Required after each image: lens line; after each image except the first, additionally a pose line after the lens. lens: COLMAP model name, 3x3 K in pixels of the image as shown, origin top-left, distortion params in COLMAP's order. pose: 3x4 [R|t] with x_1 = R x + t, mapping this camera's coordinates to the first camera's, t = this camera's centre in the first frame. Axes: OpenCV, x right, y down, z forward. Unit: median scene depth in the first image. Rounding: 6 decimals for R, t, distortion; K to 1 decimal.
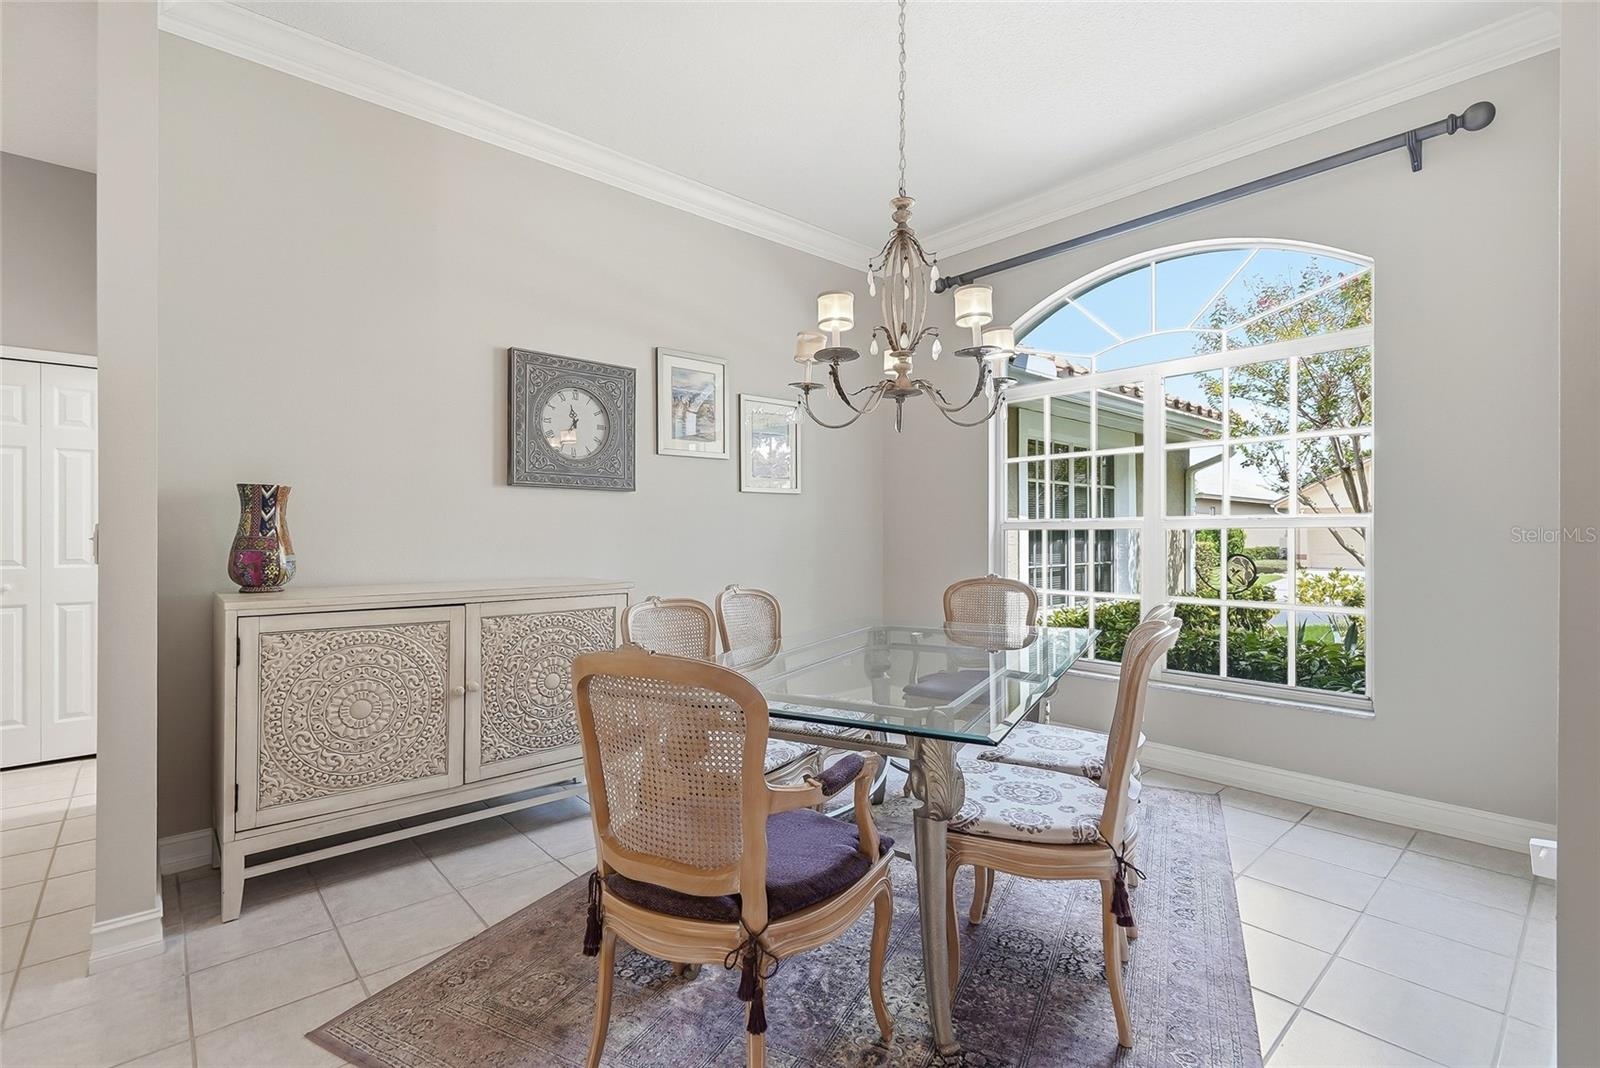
lens RADIAL K [[728.3, 0, 801.1], [0, 728.3, 536.1], [0, 0, 1]] dist [0.000611, -0.000373]
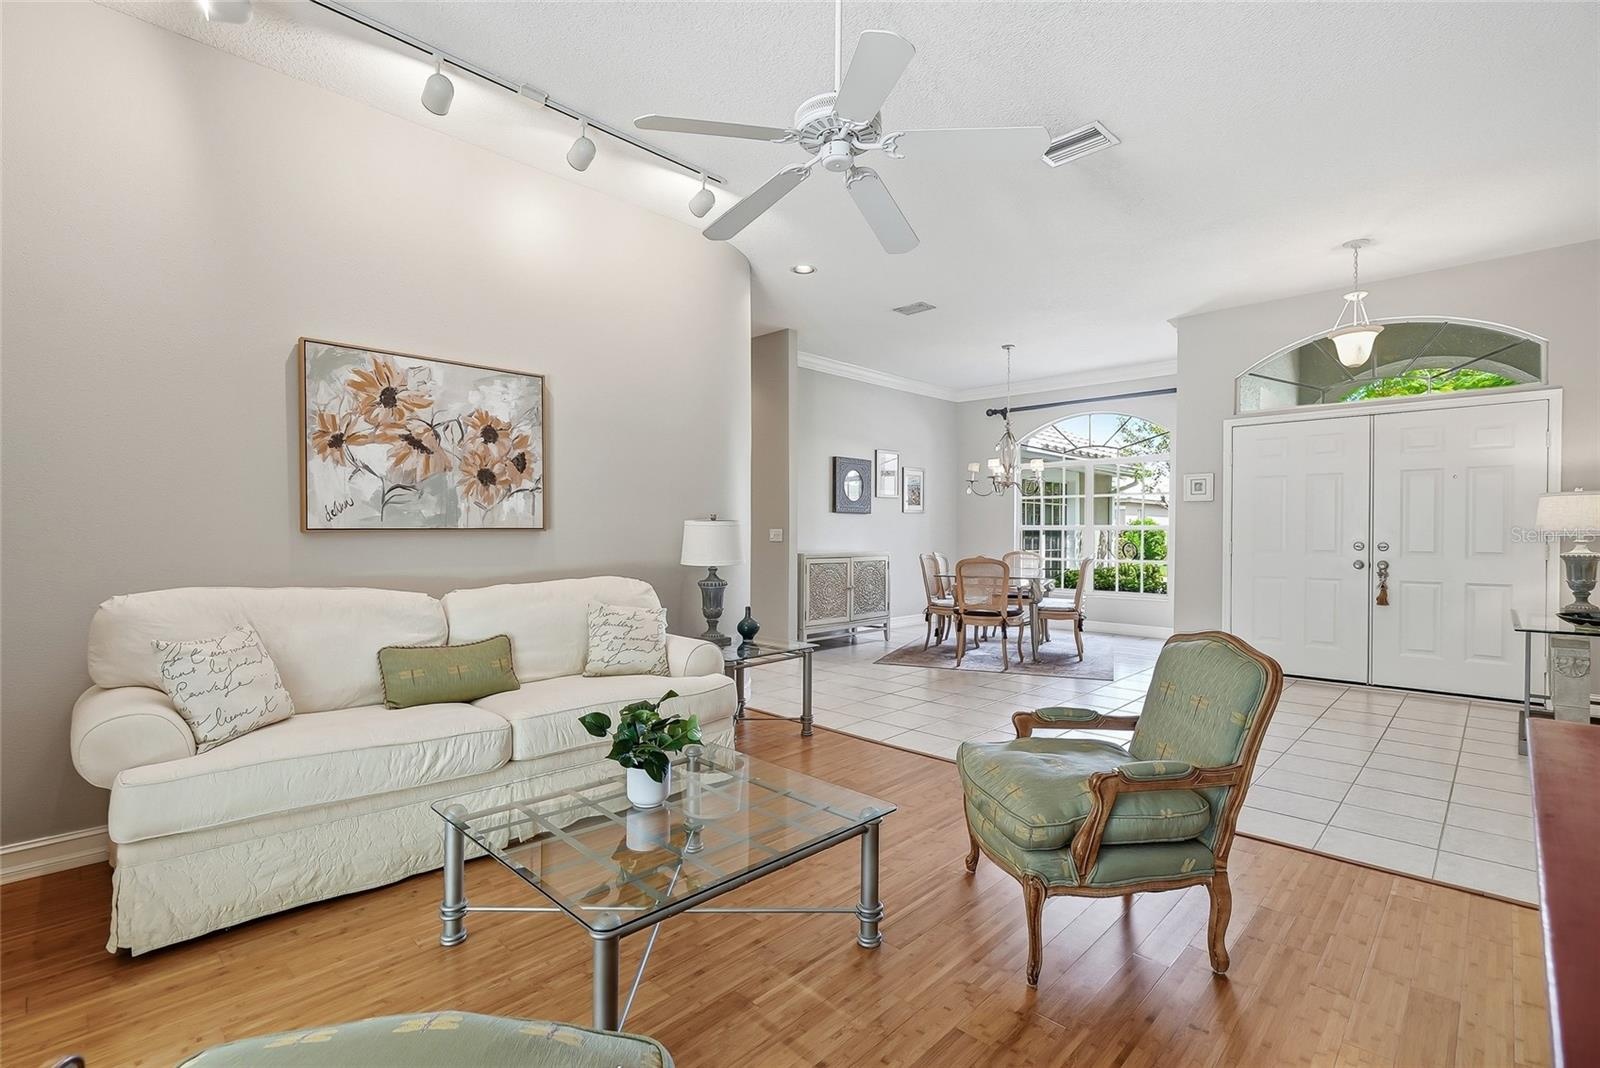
lens RADIAL K [[728.3, 0, 799.0], [0, 728.3, 534.2], [0, 0, 1]] dist [0.000611, -0.000373]
pose [[0.997550, 0.007541, 0.069546, -0.649236], [-0.007775, 0.999965, 0.003107, -0.002158], [-0.069520, -0.003640, 0.997574, -1.355104]]
